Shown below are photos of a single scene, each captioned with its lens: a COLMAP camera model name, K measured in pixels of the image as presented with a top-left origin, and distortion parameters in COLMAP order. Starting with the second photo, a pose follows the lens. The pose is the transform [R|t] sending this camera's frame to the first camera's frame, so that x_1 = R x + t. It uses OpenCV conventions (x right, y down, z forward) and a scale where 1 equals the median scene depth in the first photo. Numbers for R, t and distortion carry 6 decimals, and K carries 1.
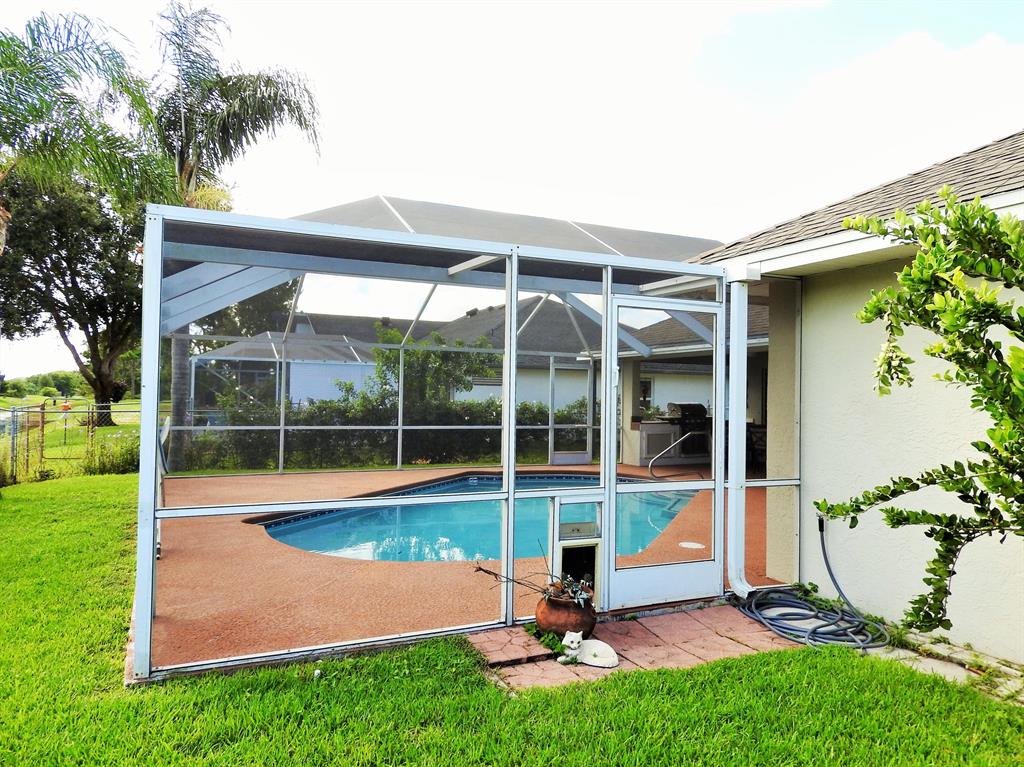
lens RADIAL K [[736.7, 0, 512.0], [0, 736.7, 383.5], [0, 0, 1]] dist [0.002457, 0.003899]
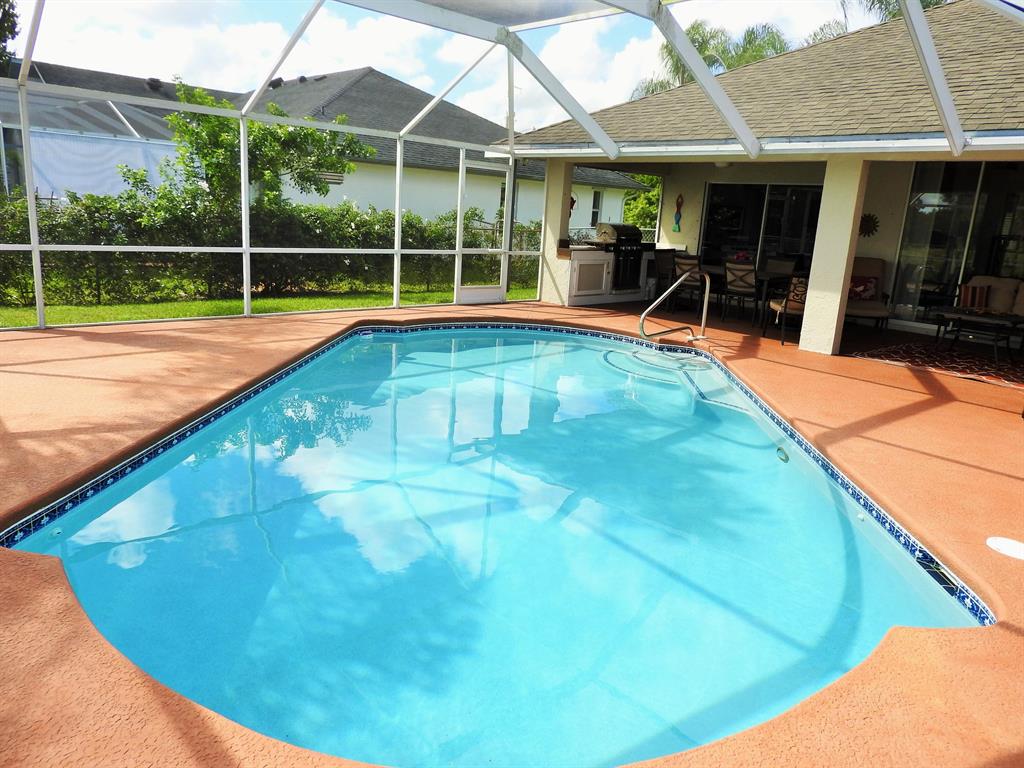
lens RADIAL K [[736.7, 0, 512.0], [0, 736.7, 384.0], [0, 0, 1]] dist [0.002457, 0.003899]
pose [[0.956150, -0.024546, 0.291848, -0.107986], [-0.052703, 0.965796, 0.253891, -0.001643], [-0.288097, -0.258139, 0.922152, 0.281417]]
